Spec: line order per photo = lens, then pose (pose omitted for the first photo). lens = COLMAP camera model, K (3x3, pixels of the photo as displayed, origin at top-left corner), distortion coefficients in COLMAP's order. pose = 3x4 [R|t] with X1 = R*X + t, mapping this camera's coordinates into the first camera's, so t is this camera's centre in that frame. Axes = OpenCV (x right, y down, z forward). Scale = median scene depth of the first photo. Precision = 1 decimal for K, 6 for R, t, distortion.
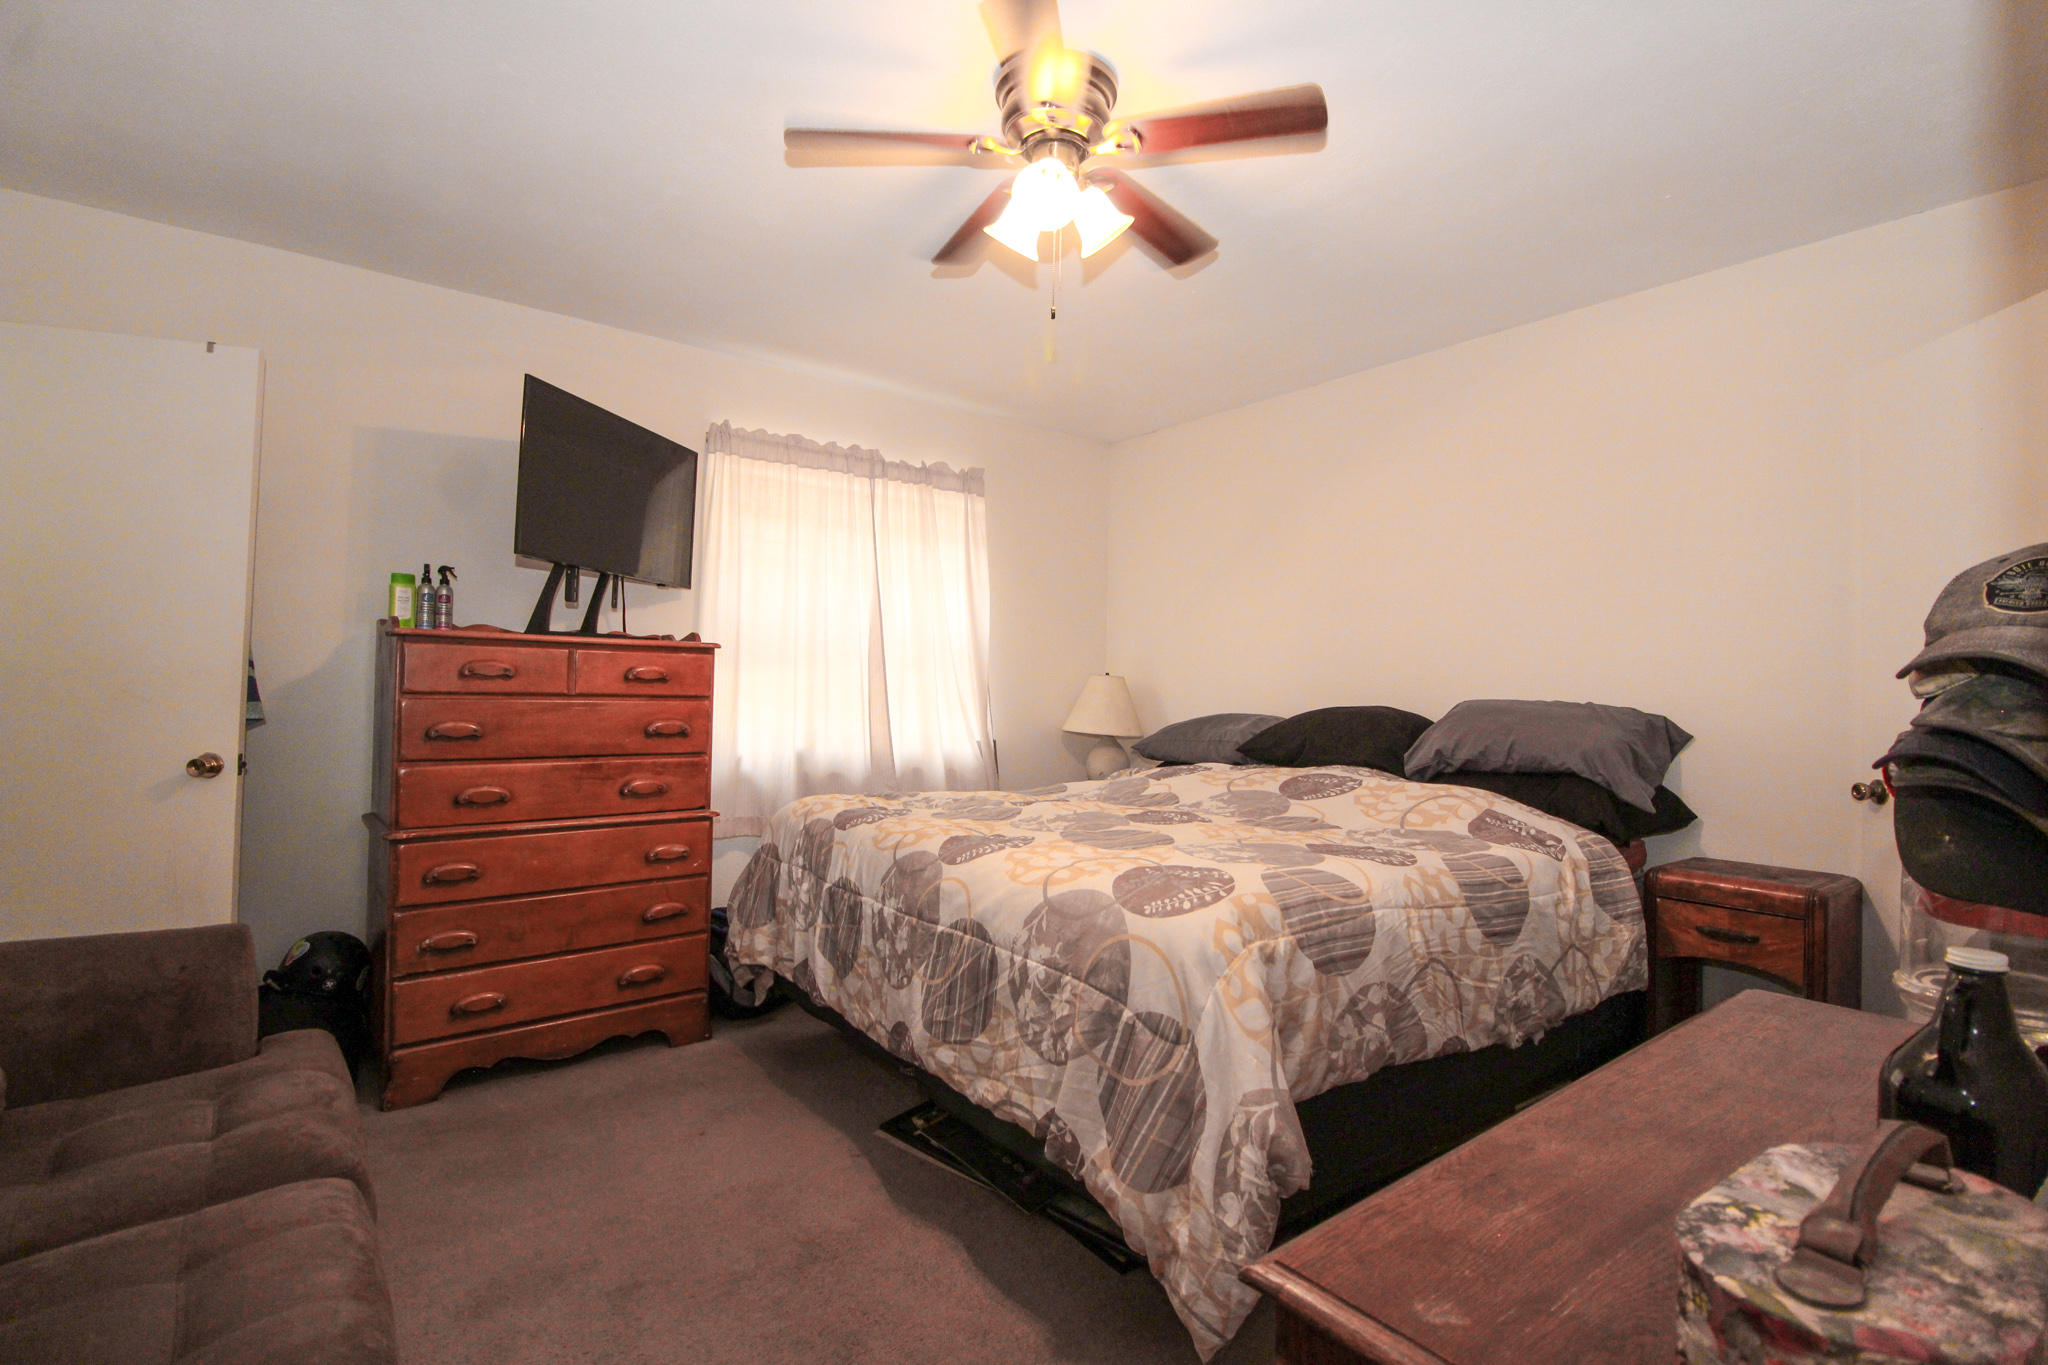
lens RADIAL K [[935.2, 0, 1031.2], [0, 935.2, 678.6], [0, 0, 1]] dist [0.012205, -0.018797]
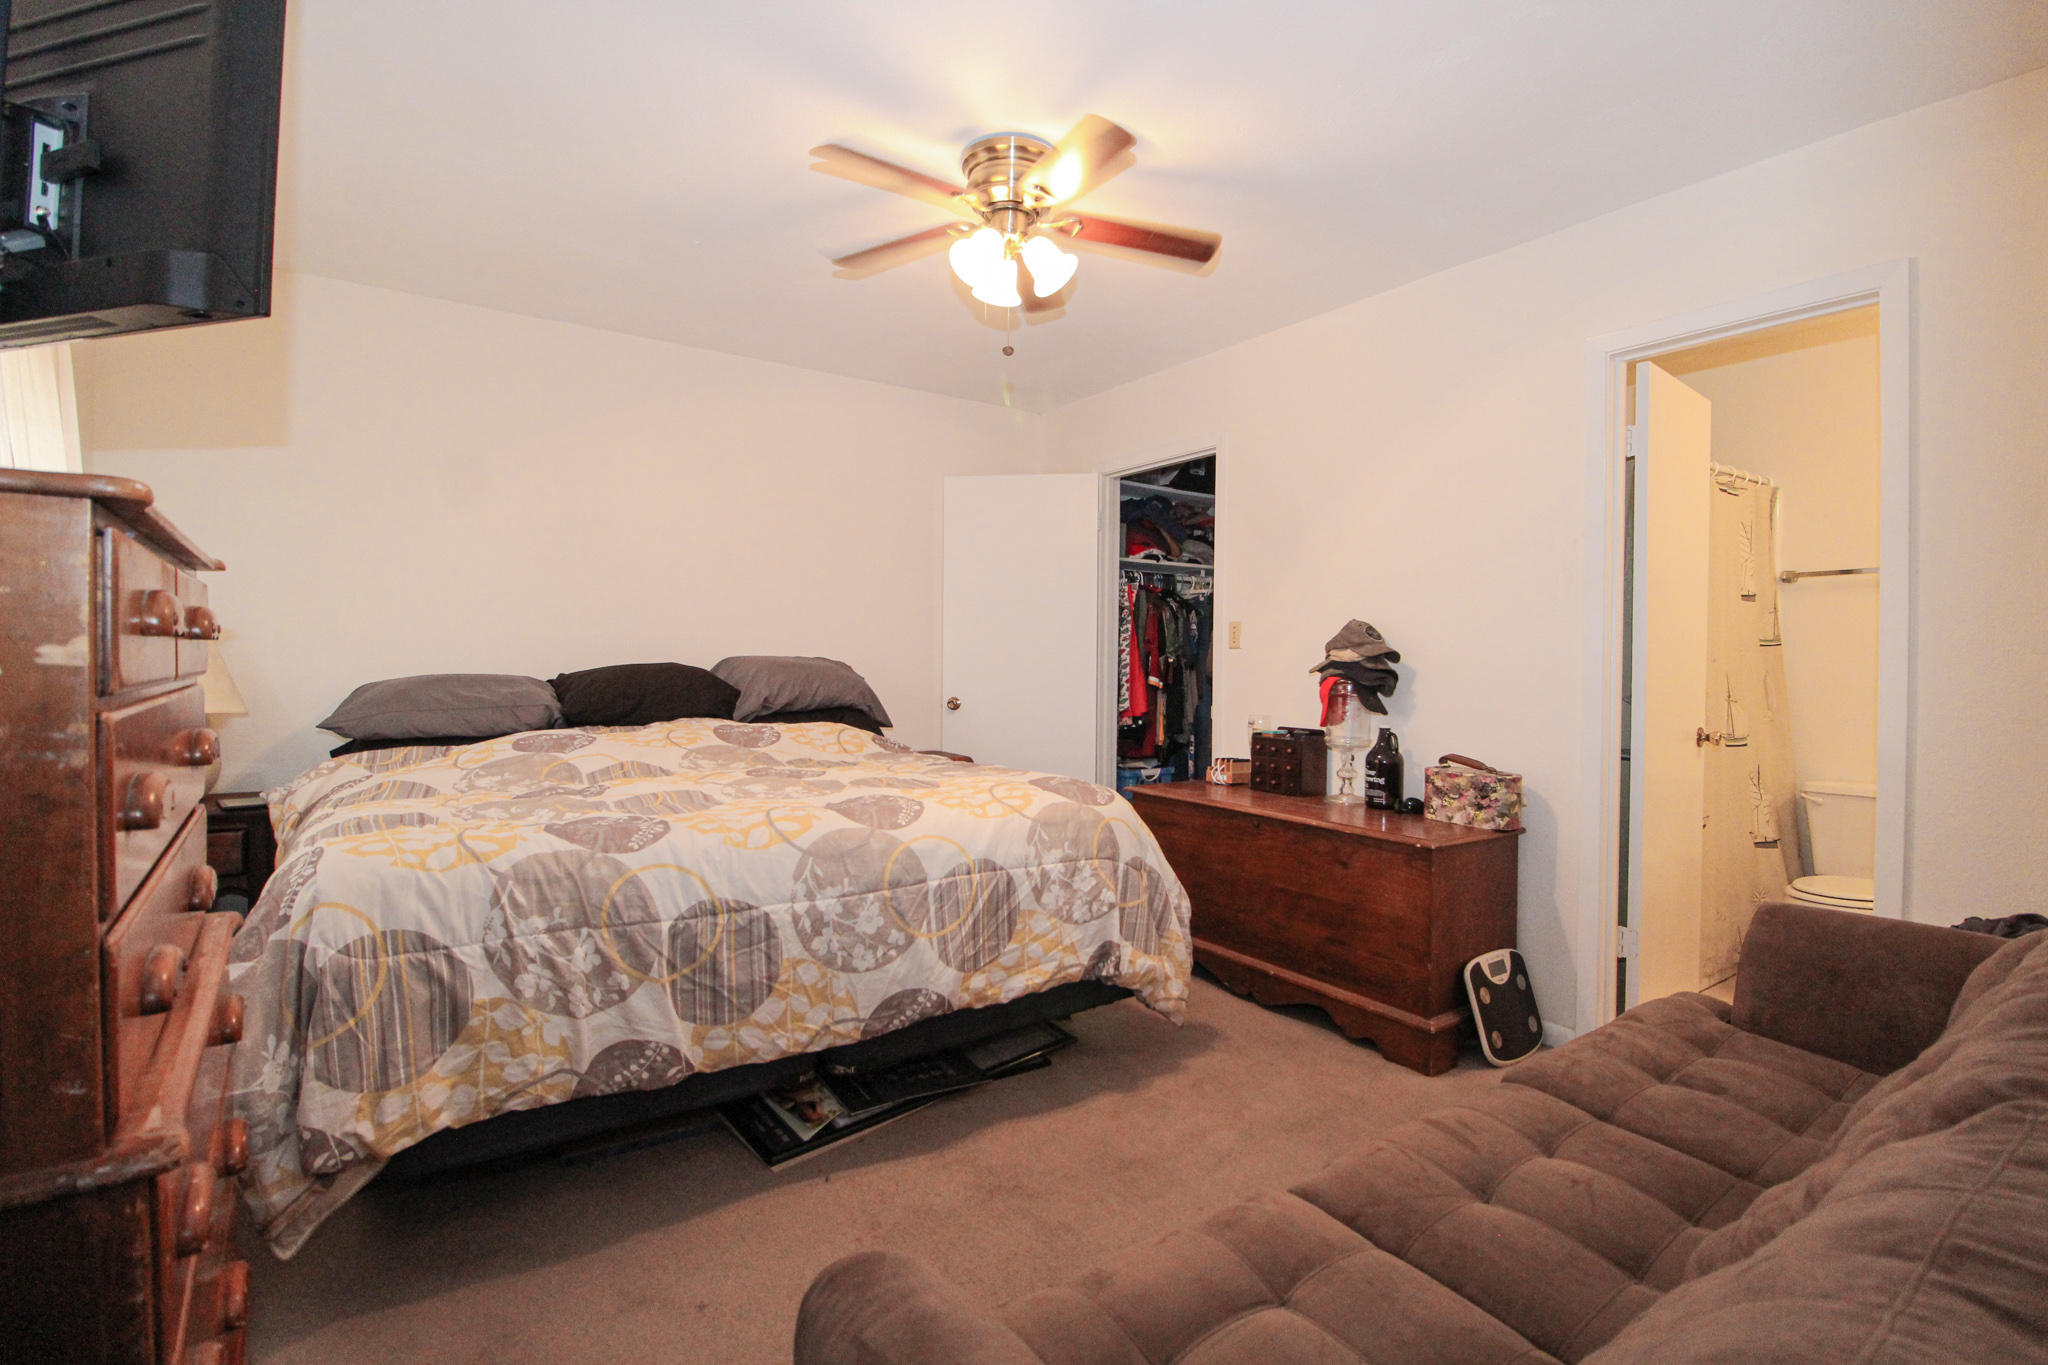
lens RADIAL K [[935.2, 0, 1031.2], [0, 935.2, 678.6], [0, 0, 1]] dist [0.012205, -0.018797]
pose [[0.070094, -0.040580, 0.996715, -1.186518], [-0.023847, 0.998819, 0.042342, -0.014897], [-0.997255, -0.026736, 0.069044, 0.852620]]
